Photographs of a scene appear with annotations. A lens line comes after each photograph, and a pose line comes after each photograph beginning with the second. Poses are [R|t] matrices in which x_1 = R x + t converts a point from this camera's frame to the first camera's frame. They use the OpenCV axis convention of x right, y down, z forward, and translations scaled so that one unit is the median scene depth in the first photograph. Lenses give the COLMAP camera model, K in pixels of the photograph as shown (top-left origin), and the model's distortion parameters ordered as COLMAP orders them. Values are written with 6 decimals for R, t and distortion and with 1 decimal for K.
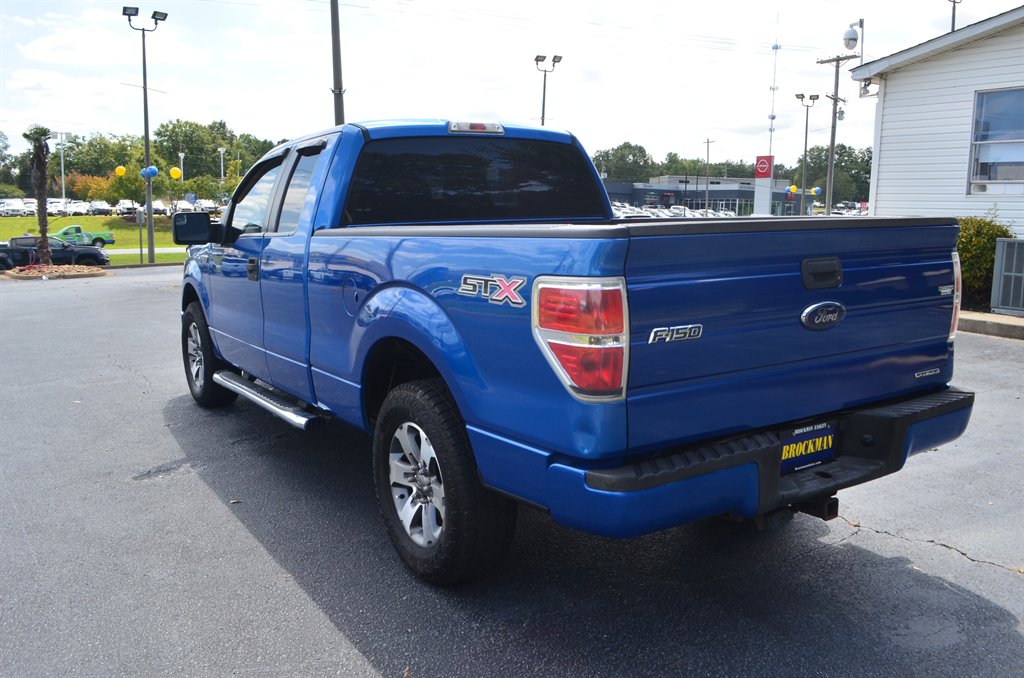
lens RADIAL K [[888.5, 0, 516.0], [0, 888.5, 350.0], [0, 0, 1]] dist [-0.087404, 0.018222]
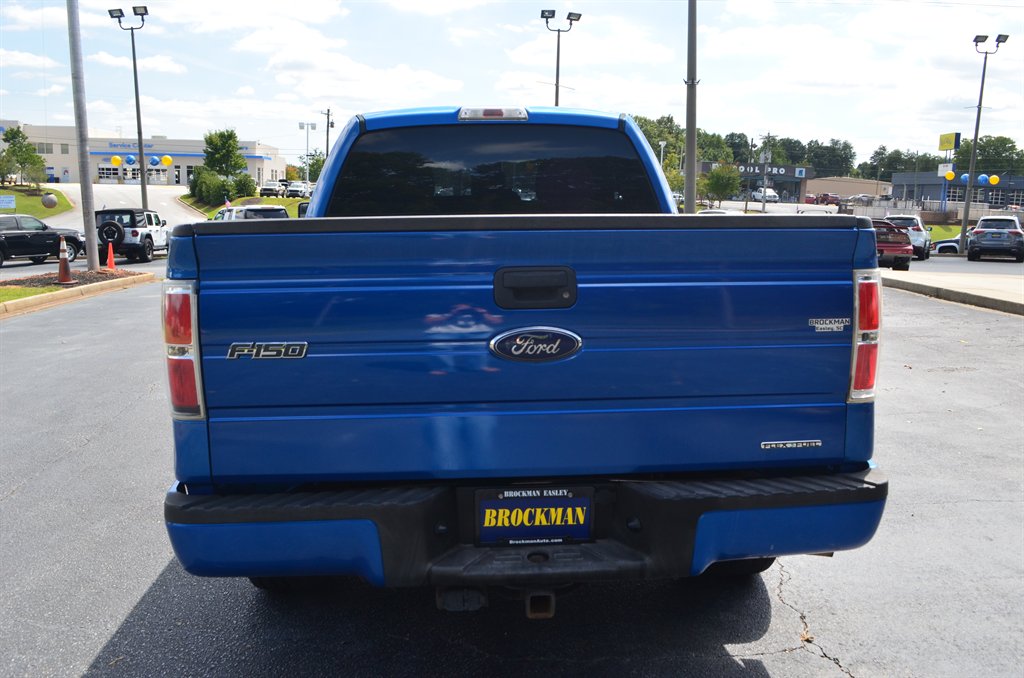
lens RADIAL K [[888.5, 0, 512.6], [0, 888.5, 339.9], [0, 0, 1]] dist [-0.087404, 0.018222]
pose [[0.873227, 0.086081, -0.479650, 0.407920], [-0.088187, 0.995938, 0.018189, -0.032898], [0.479267, 0.026416, 0.877271, 0.193574]]
